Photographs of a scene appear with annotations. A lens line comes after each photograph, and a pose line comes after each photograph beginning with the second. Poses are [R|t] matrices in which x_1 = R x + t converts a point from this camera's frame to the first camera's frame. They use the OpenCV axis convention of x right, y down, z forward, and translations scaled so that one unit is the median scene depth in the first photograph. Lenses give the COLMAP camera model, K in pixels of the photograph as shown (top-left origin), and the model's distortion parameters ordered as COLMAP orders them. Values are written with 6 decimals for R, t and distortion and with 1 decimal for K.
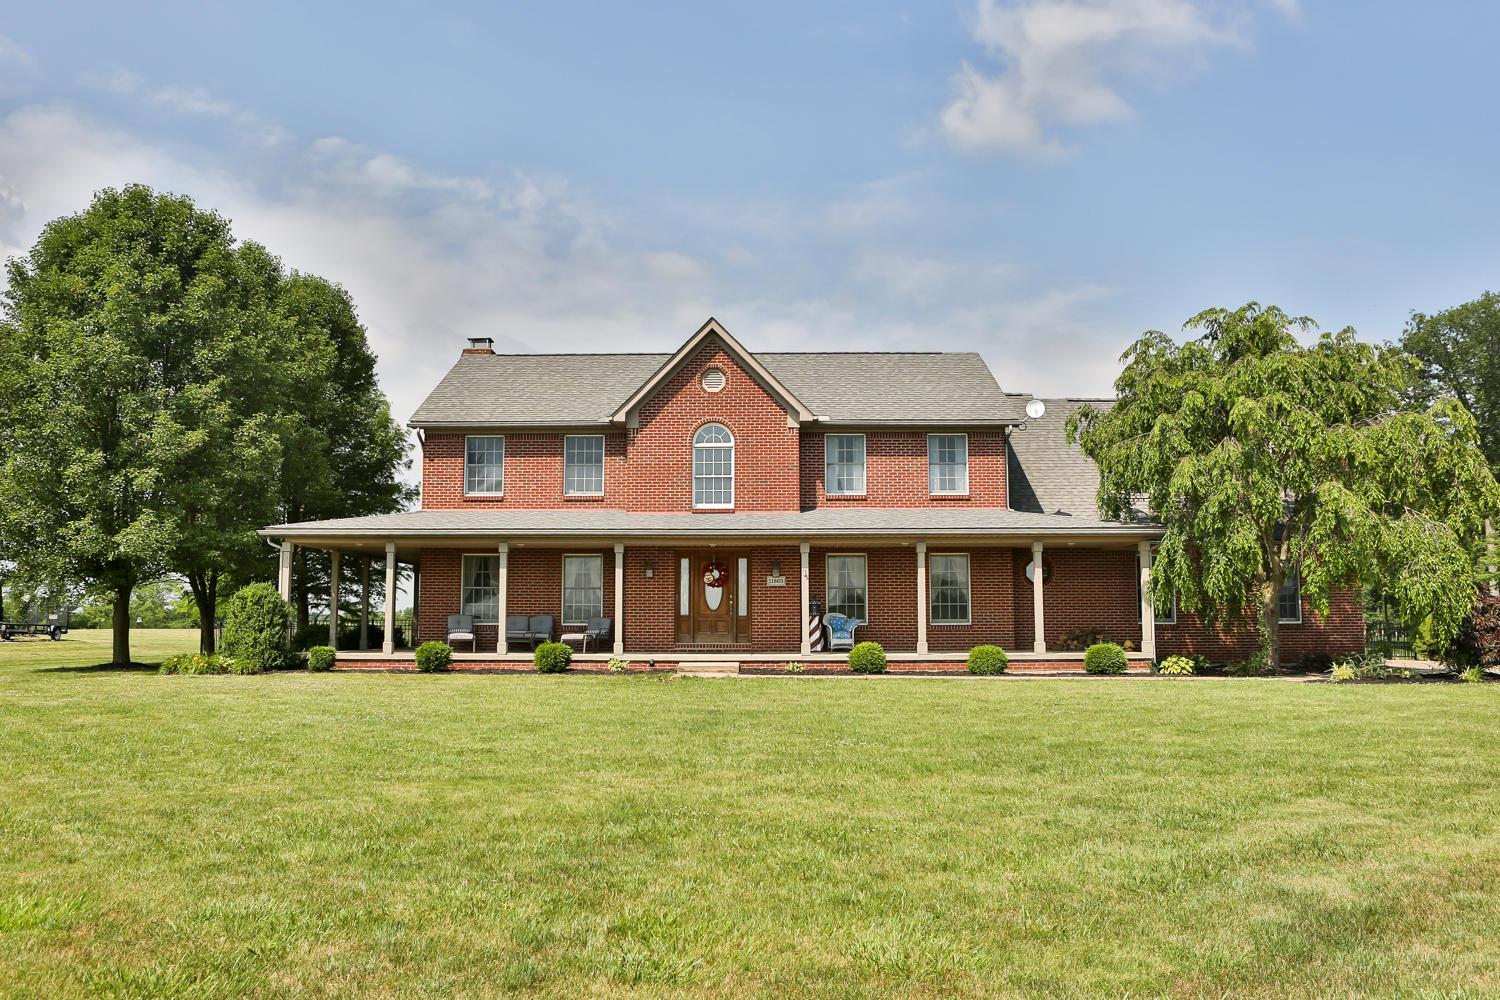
lens RADIAL K [[1114.2, 0, 725.5], [0, 1114.2, 504.7], [0, 0, 1]] dist [-0.115679, 0.094698]
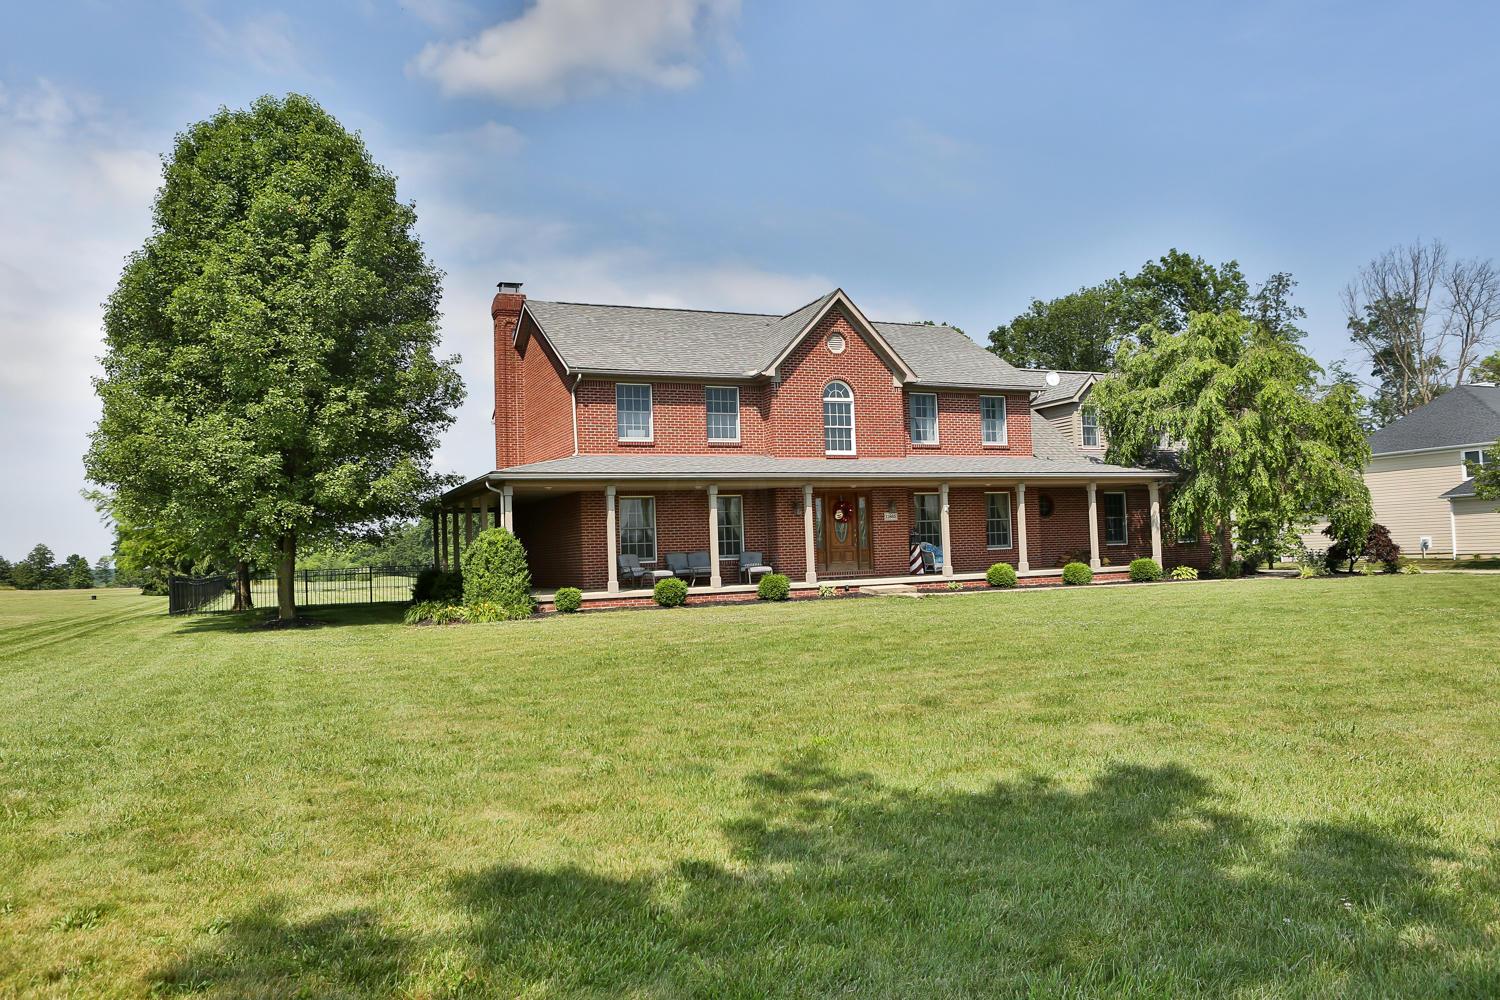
lens RADIAL K [[1114.2, 0, 725.5], [0, 1114.2, 504.7], [0, 0, 1]] dist [-0.115679, 0.094698]
pose [[0.908180, -0.013162, 0.418372, -0.598255], [-0.007730, 0.998808, 0.048204, 0.000244], [-0.418507, -0.047012, 0.906996, 0.001905]]
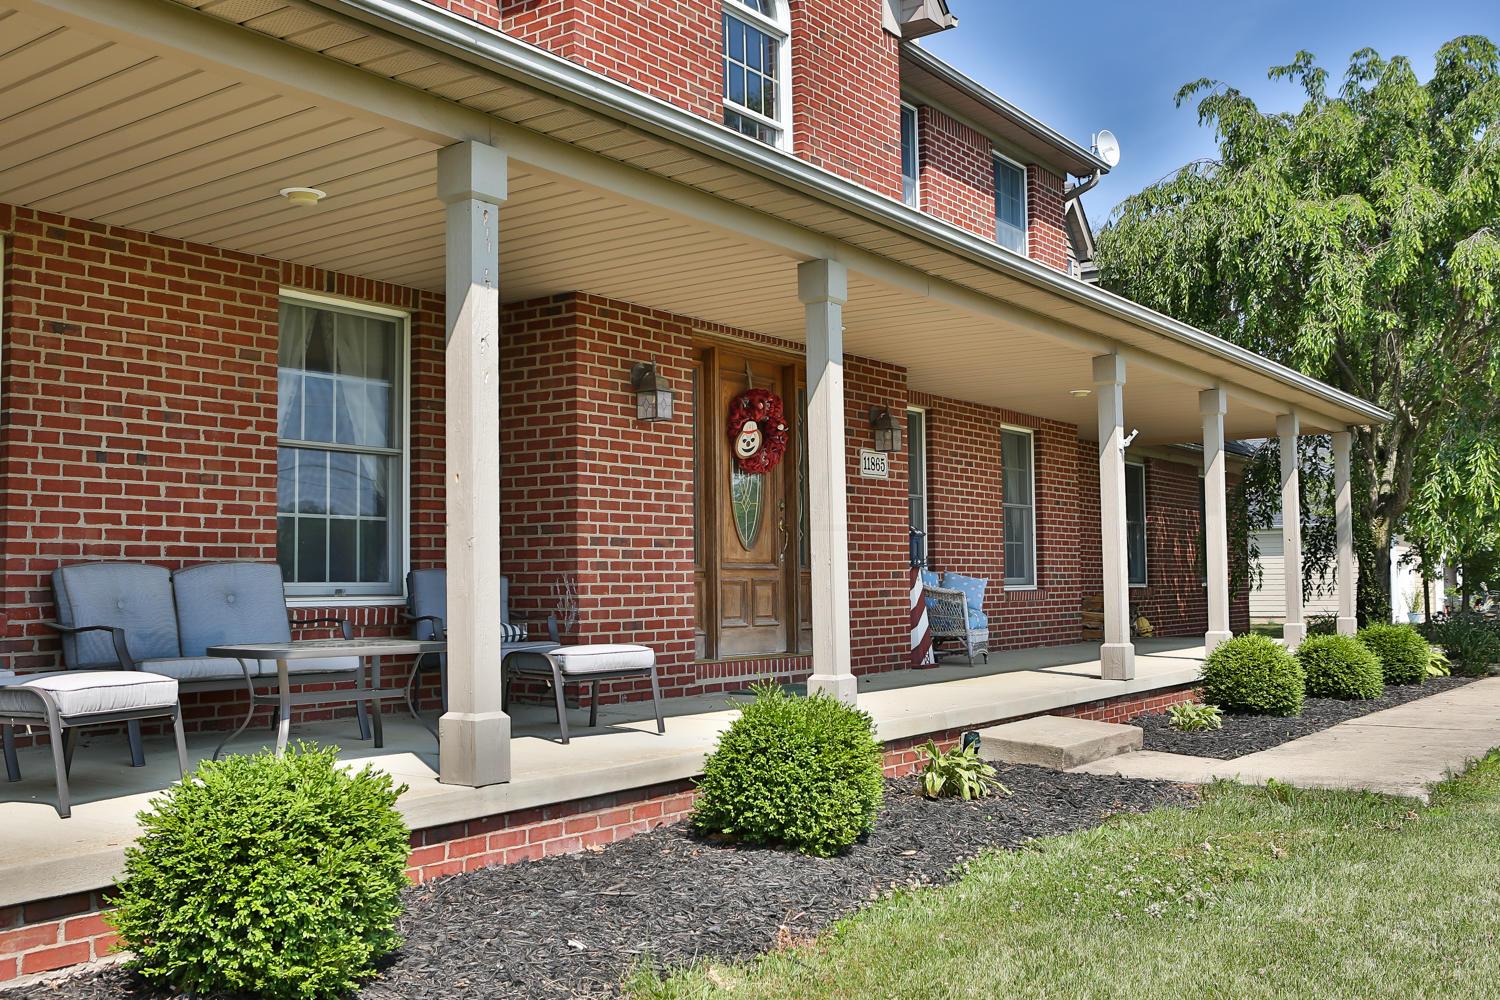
lens RADIAL K [[1501.3, 0, 750.0], [0, 1501.3, 500.0], [0, 0, 1]] dist [-0.092940, 0.140671]
pose [[0.556610, 0.041212, 0.829751, -0.343597], [-0.070368, 0.997518, -0.002341, 0.081675], [-0.827789, -0.057085, 0.558128, 0.764803]]
